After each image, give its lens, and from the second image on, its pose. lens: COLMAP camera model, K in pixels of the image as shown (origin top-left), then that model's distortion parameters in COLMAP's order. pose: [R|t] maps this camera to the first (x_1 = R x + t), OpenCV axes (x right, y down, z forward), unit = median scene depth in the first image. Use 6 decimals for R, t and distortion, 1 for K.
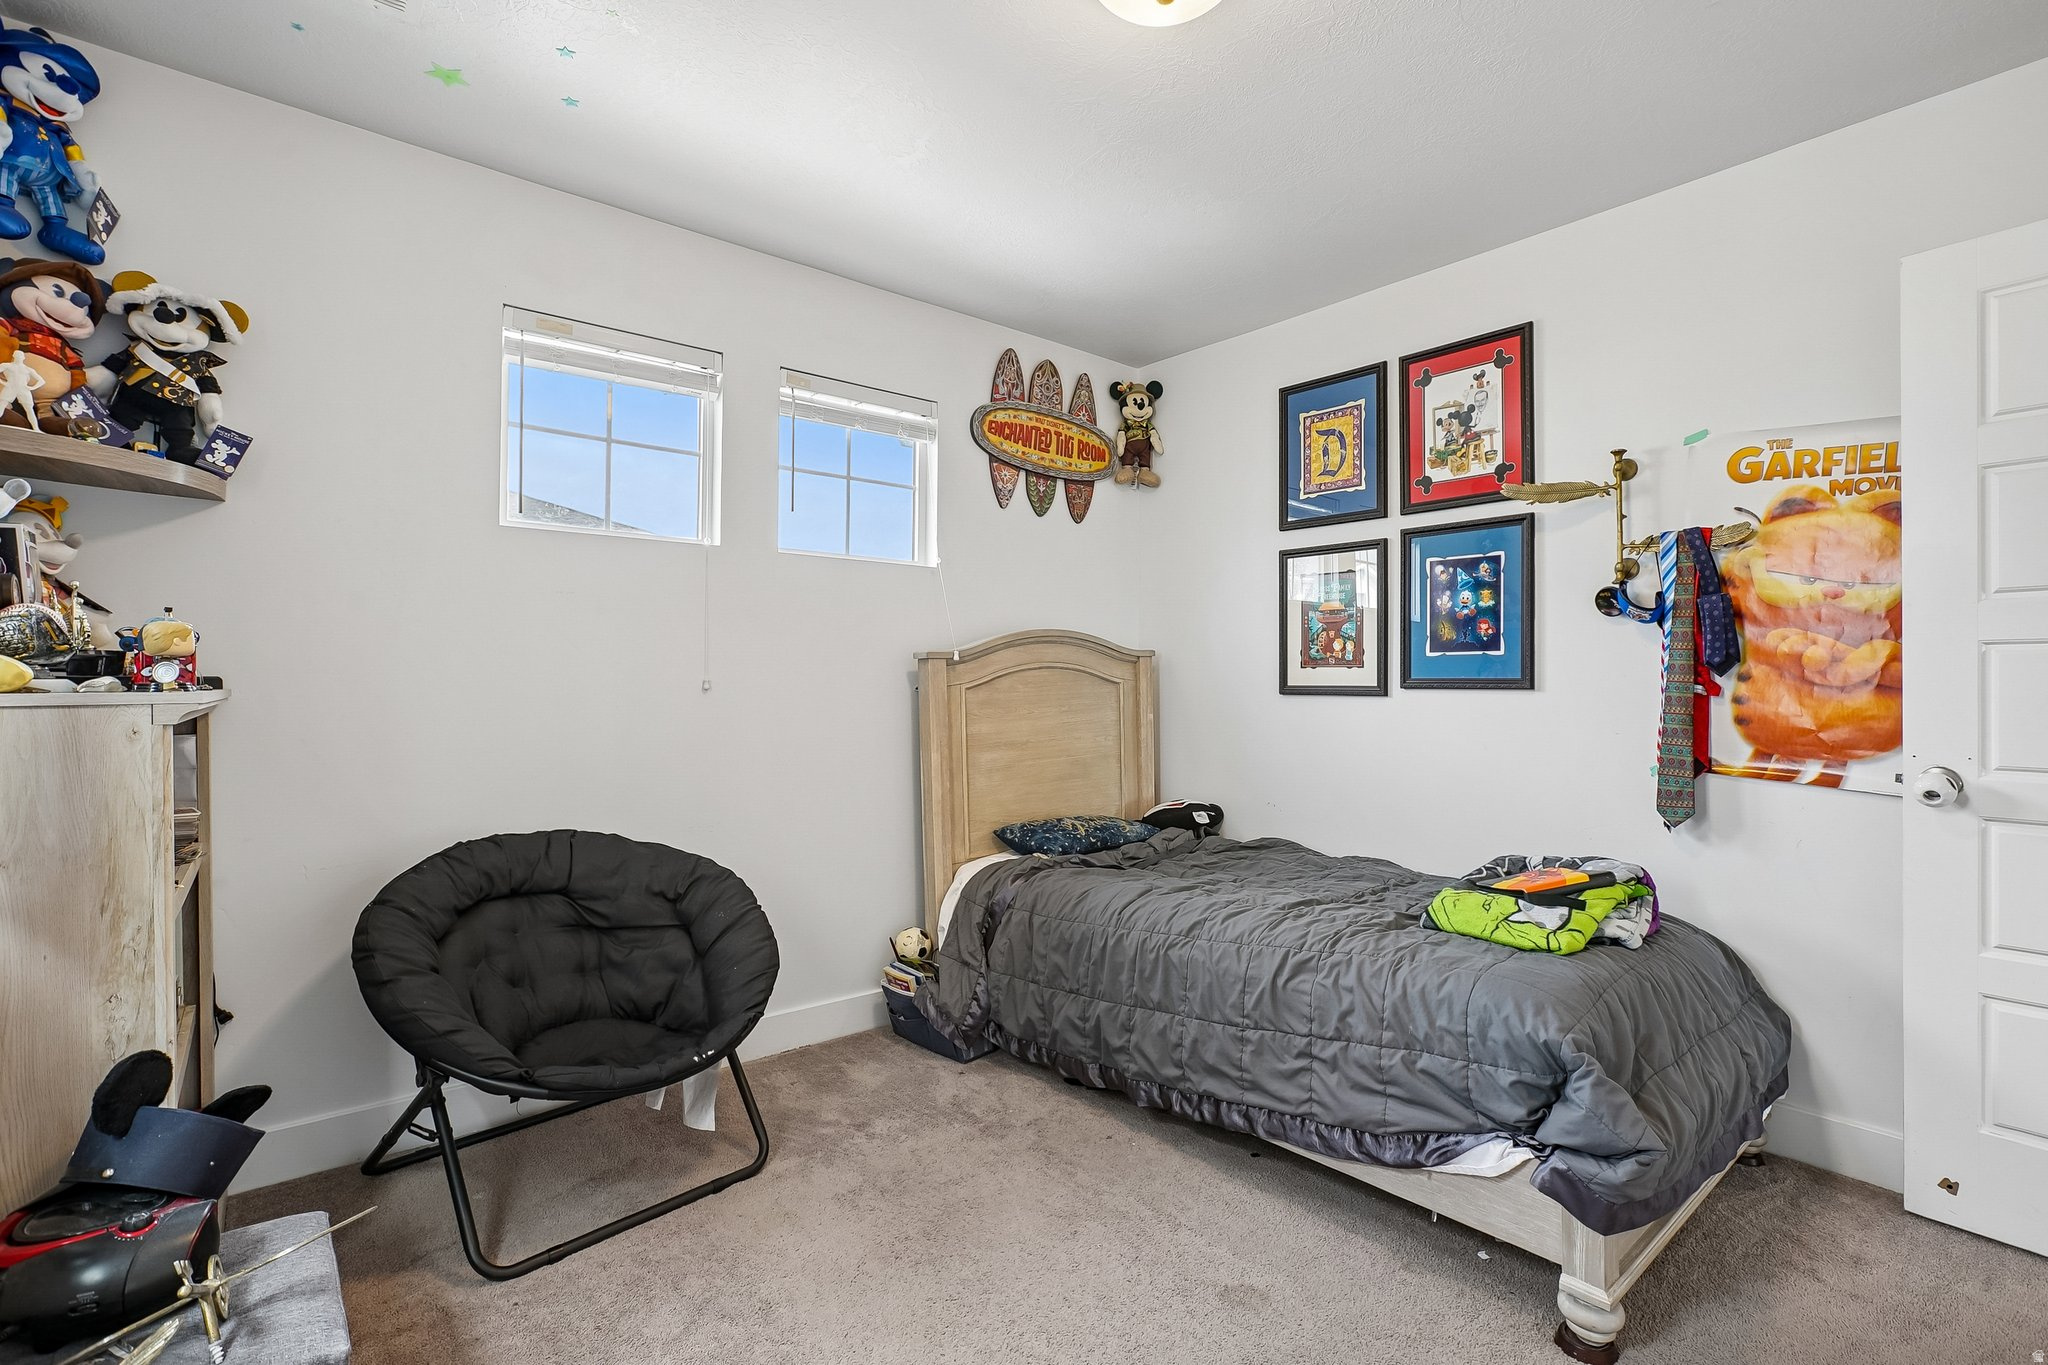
lens RADIAL K [[951.9, 0, 1025.4], [0, 951.9, 683.5], [0, 0, 1]] dist [-0.030184, 0.006608]
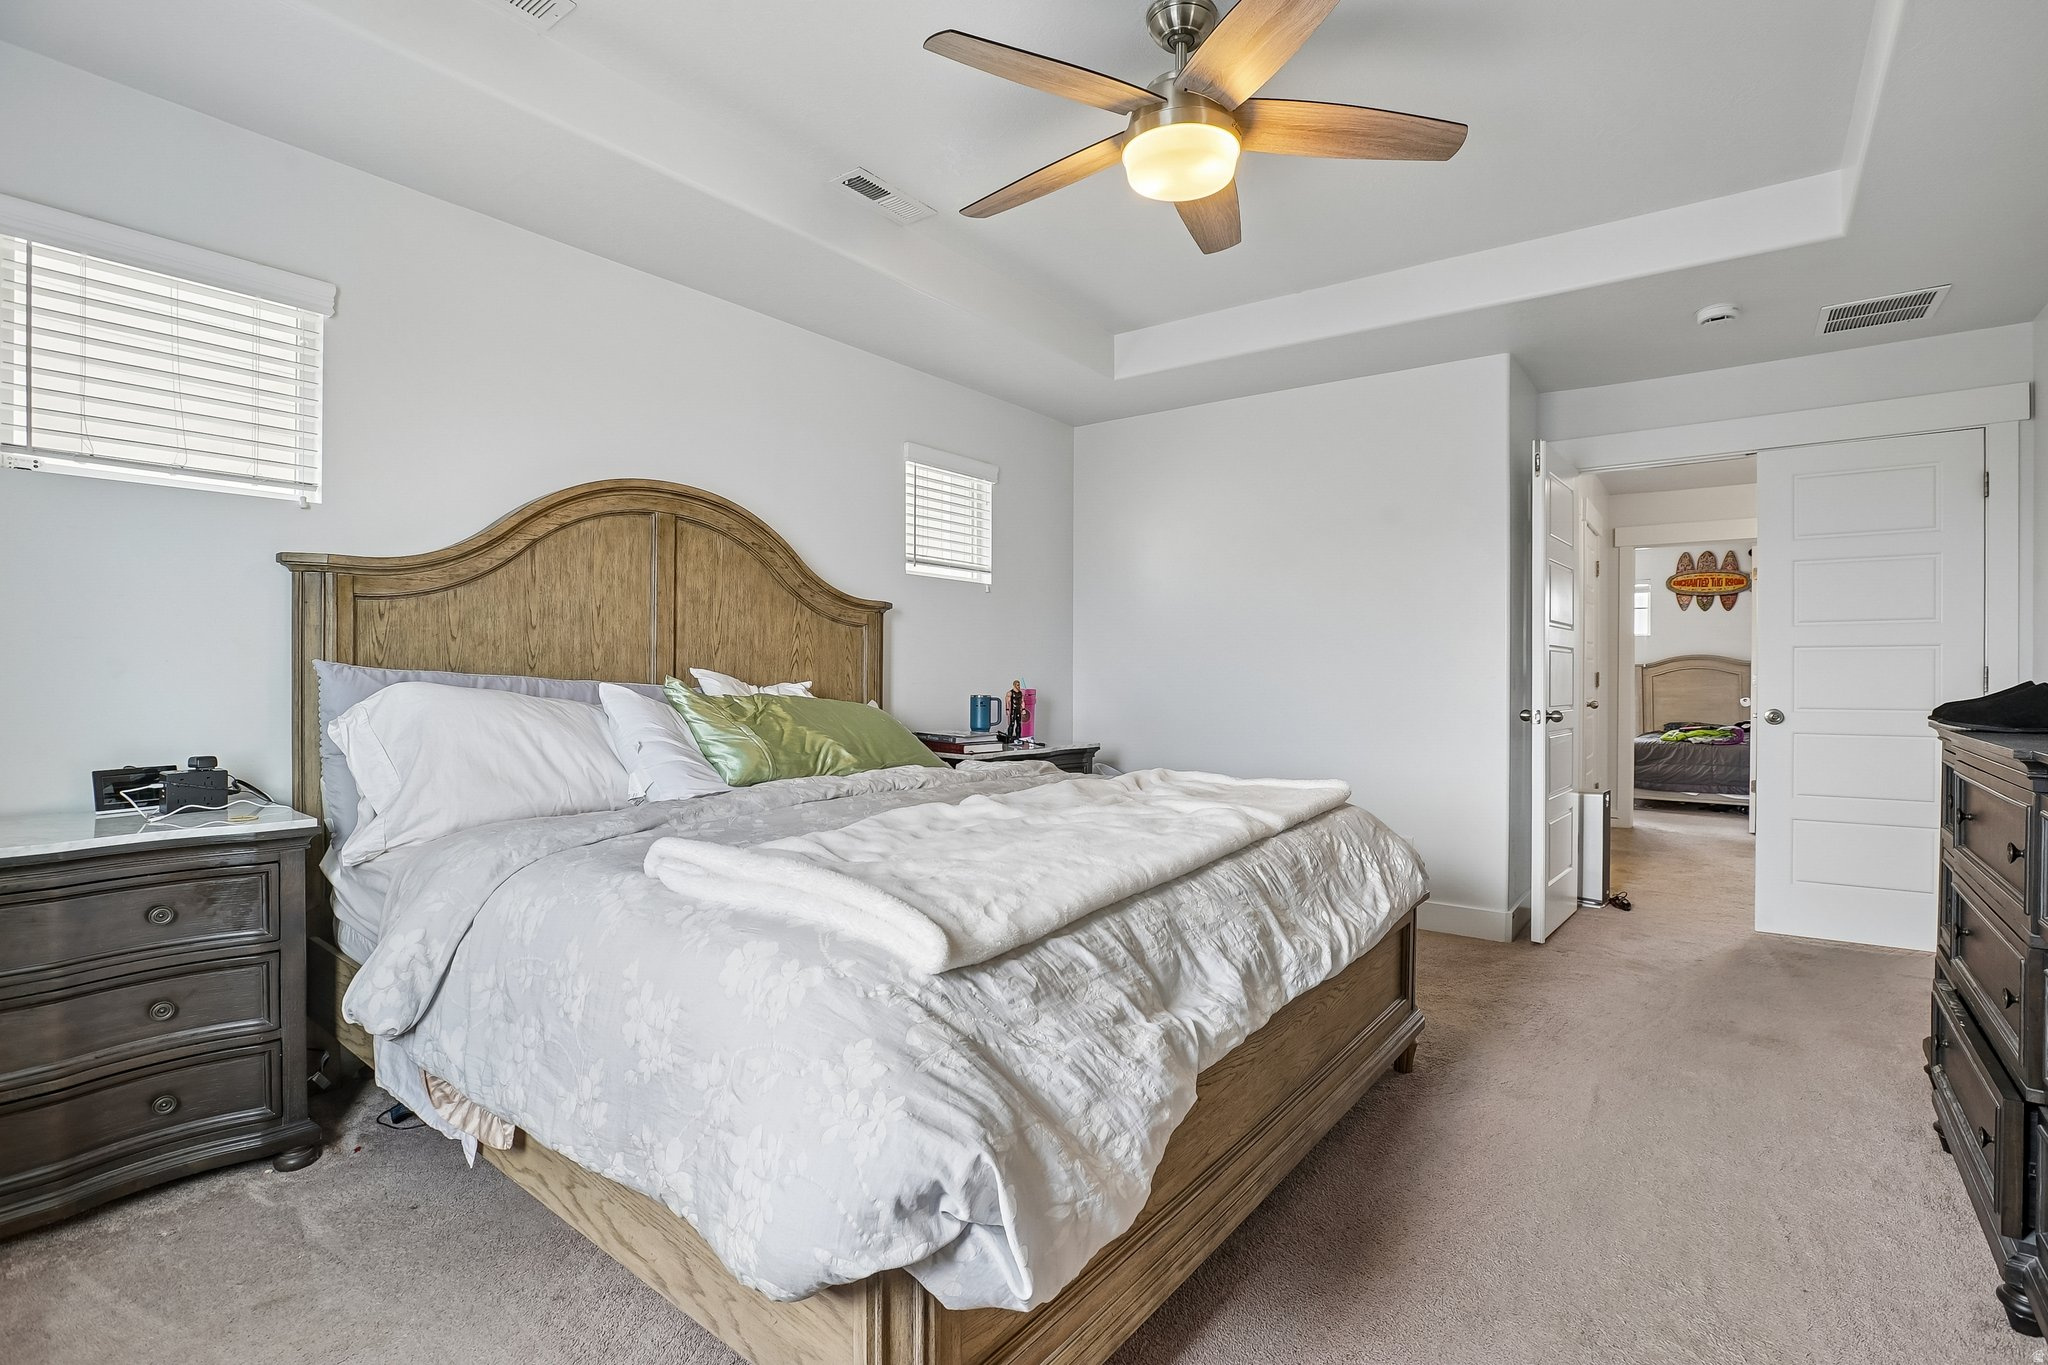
lens RADIAL K [[951.9, 0, 1023.8], [0, 951.9, 680.6], [0, 0, 1]] dist [-0.030184, 0.006608]
pose [[0.207038, 0.005432, -0.978318, 2.176494], [0.001224, 0.999982, 0.005811, -0.000808], [0.978332, -0.002401, 0.207028, -1.389273]]
